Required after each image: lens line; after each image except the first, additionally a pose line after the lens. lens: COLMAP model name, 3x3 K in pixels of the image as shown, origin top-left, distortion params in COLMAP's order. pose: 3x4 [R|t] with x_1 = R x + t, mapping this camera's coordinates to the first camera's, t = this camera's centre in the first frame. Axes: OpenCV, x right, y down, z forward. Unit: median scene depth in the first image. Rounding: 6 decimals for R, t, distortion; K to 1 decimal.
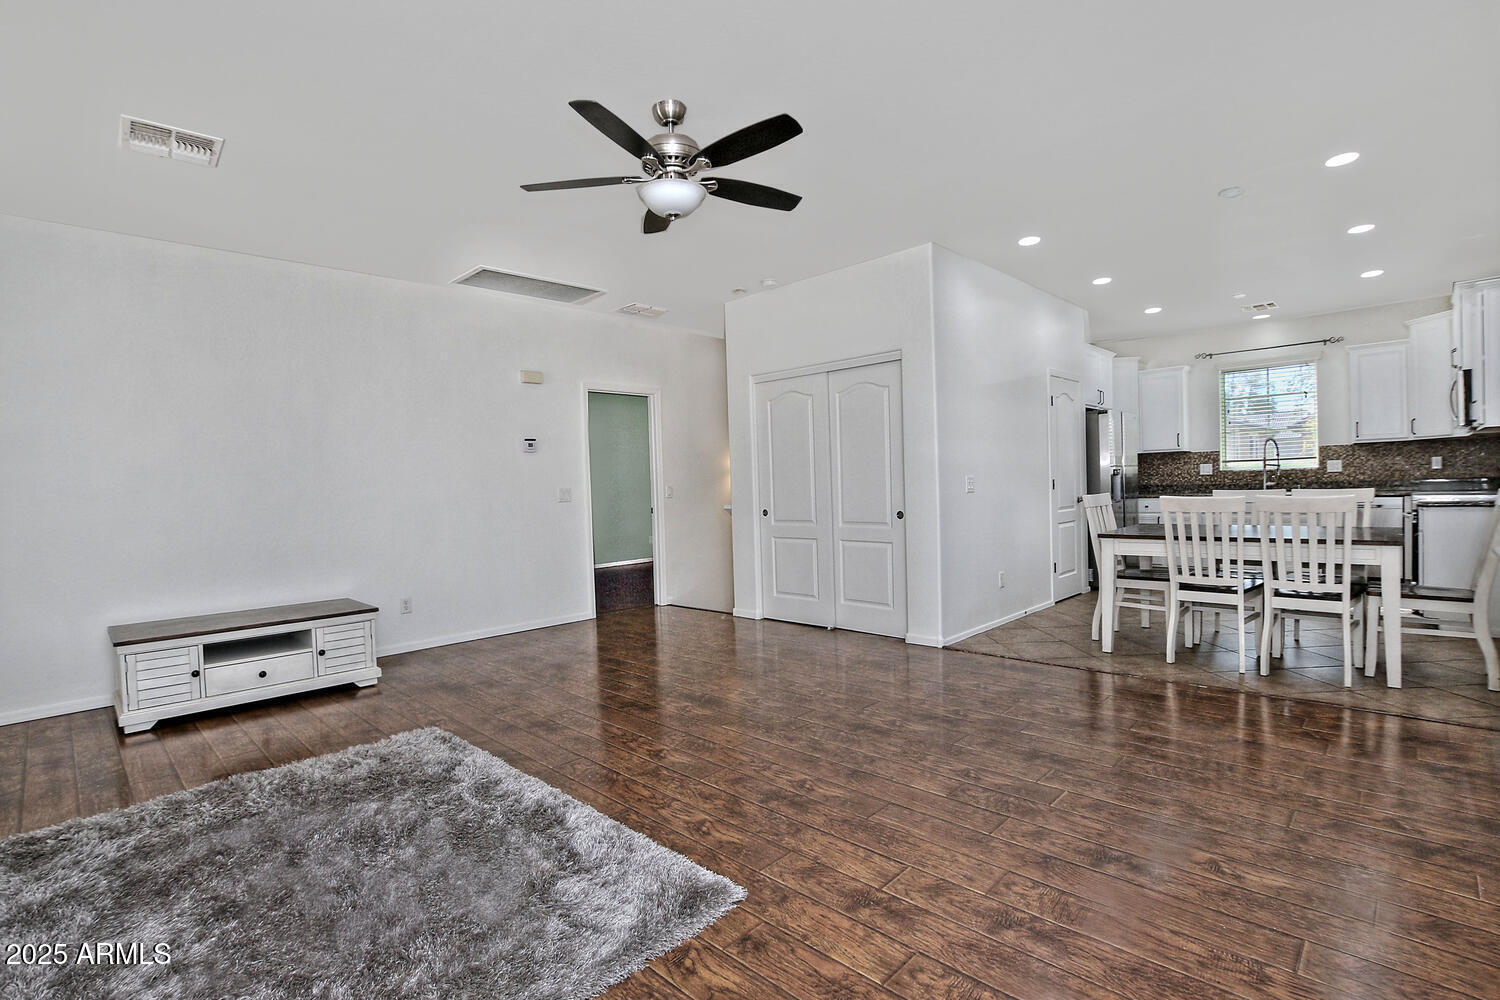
lens RADIAL K [[719.7, 0, 784.3], [0, 719.7, 505.3], [0, 0, 1]] dist [-0.019257, 0.000948]
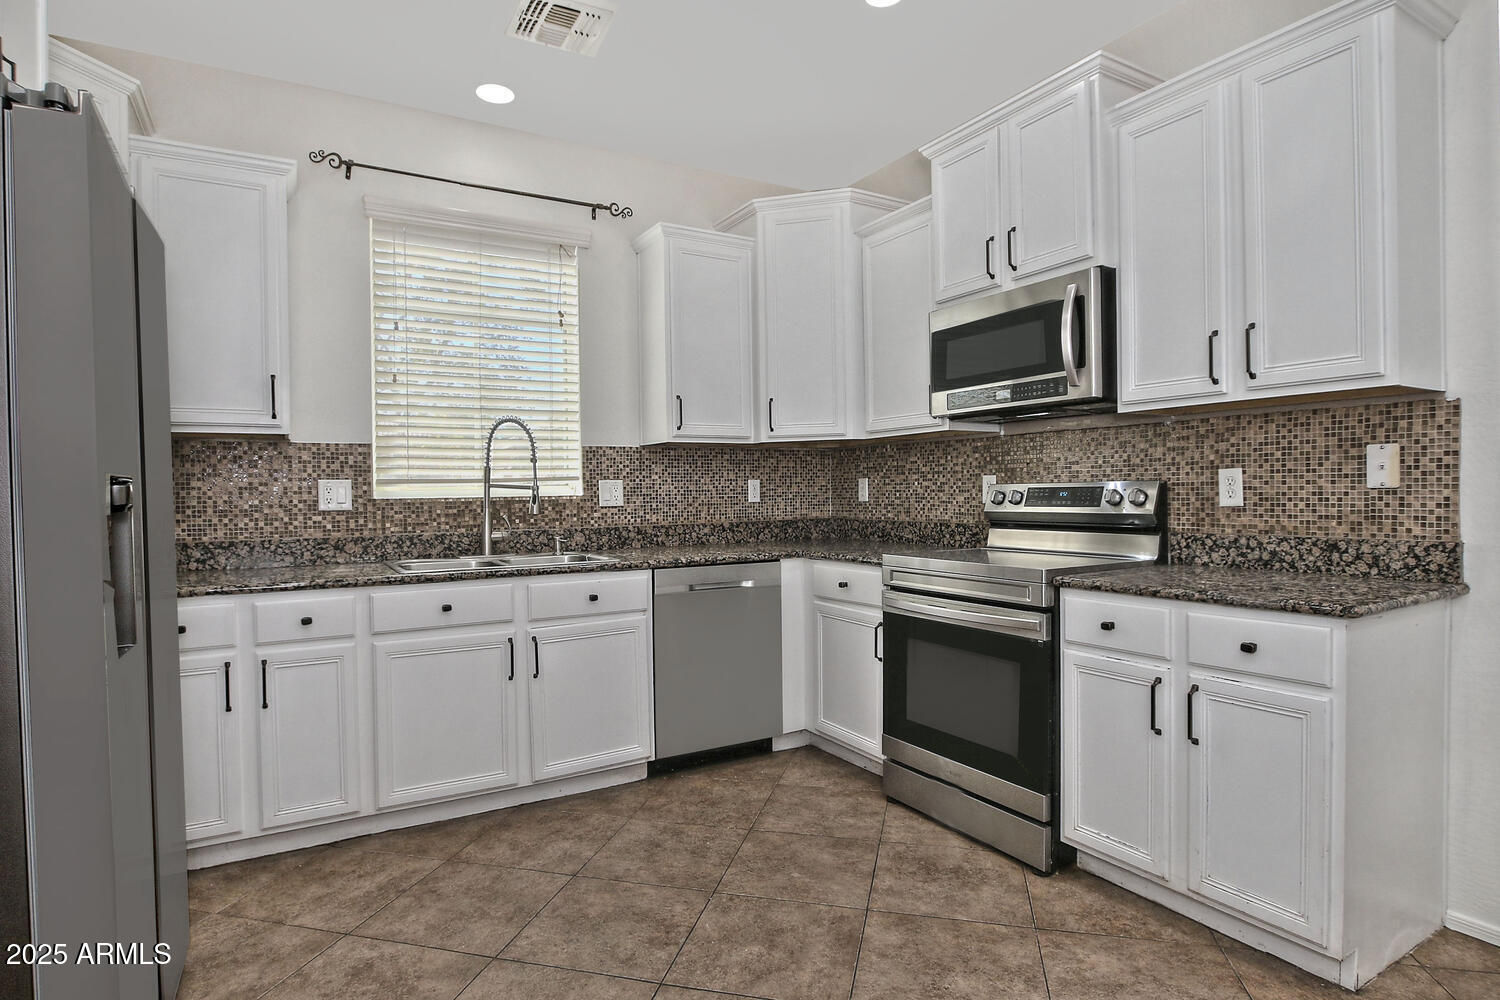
lens RADIAL K [[807.3, 0, 701.4], [0, 807.3, 511.7], [0, 0, 1]] dist [-0.028713, 0.002928]
pose [[0.333931, 0.004800, 0.942585, 0.314757], [0.031226, 0.999382, -0.016152, -0.033690], [-0.942080, 0.034827, 0.333575, 0.780507]]
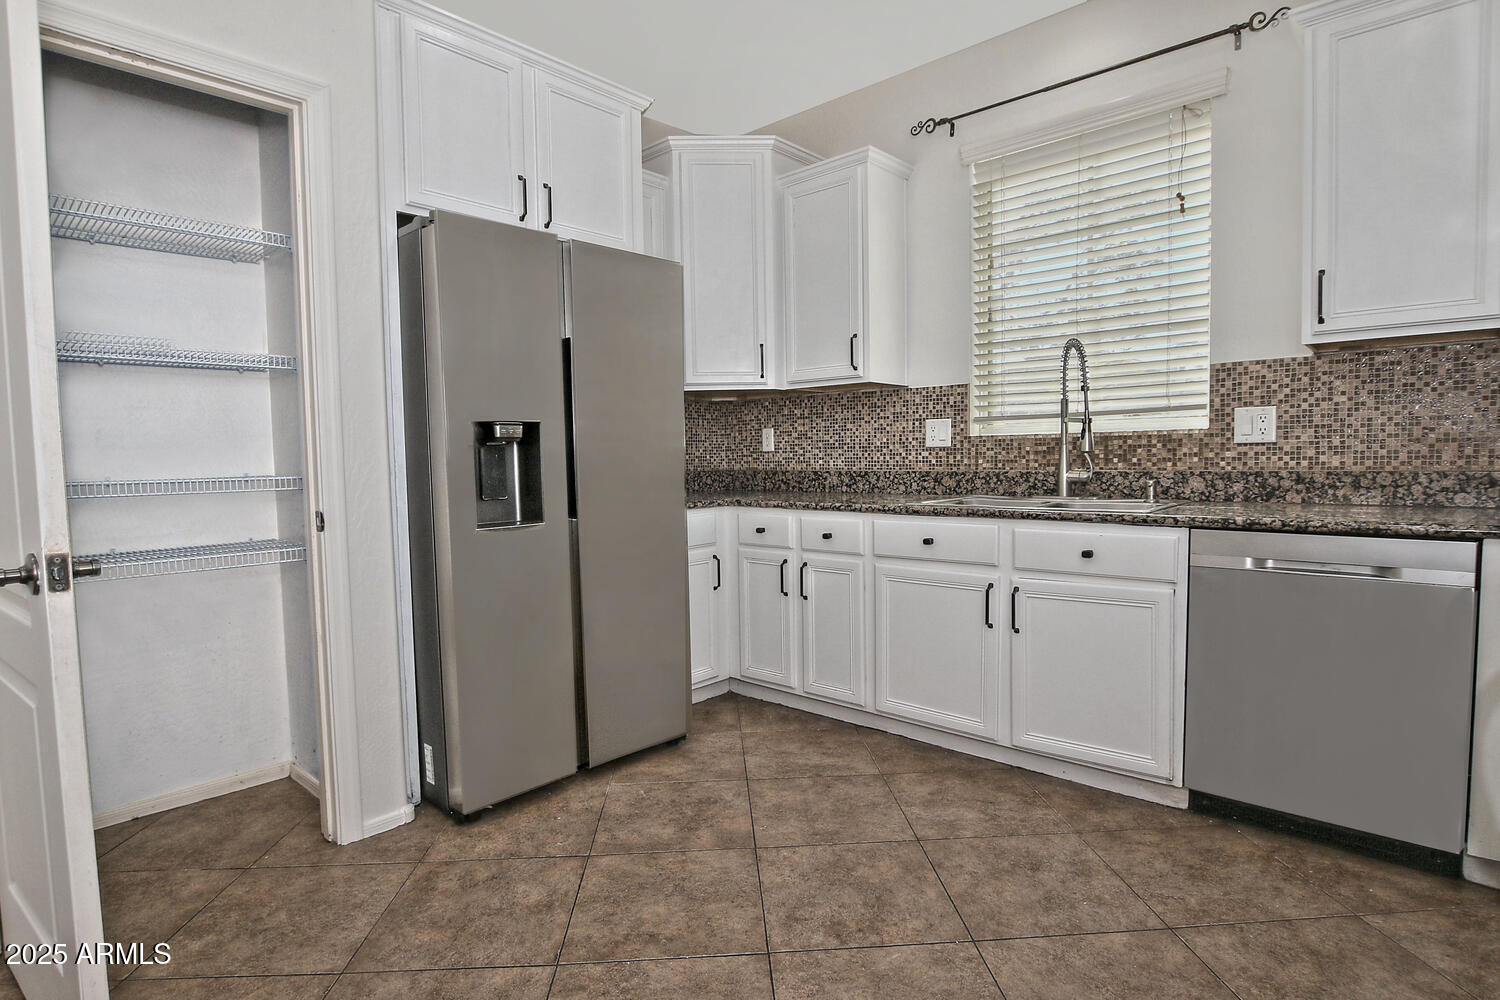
lens RADIAL K [[741.3, 0, 787.3], [0, 741.3, 502.8], [0, 0, 1]] dist [-0.014932, -0.000992]
pose [[0.999683, 0.014676, 0.020470, 0.555030], [-0.015364, 0.999308, 0.033860, -0.027774], [-0.019959, -0.034164, 0.999217, 0.668441]]
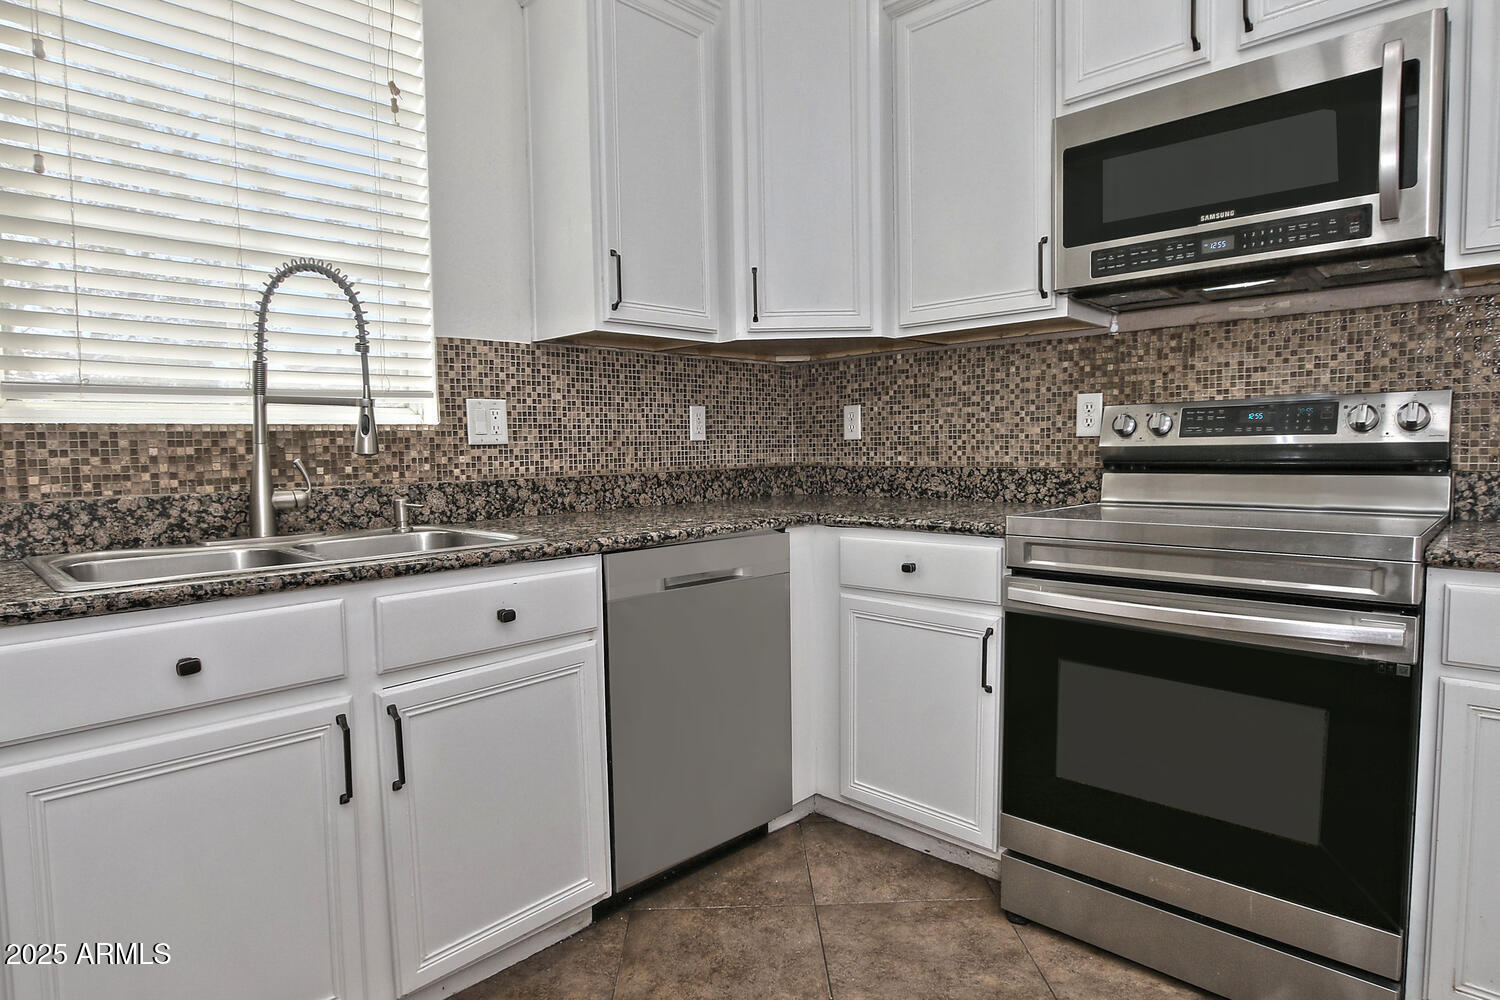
lens RADIAL K [[865.4, 0, 708.2], [0, 865.4, 509.8], [0, 0, 1]] dist [-0.016271, -0.002844]
pose [[0.071216, -0.040495, 0.996639, 0.466641], [0.045563, 0.998265, 0.037306, -0.031512], [-0.996420, 0.042753, 0.072937, 0.902132]]
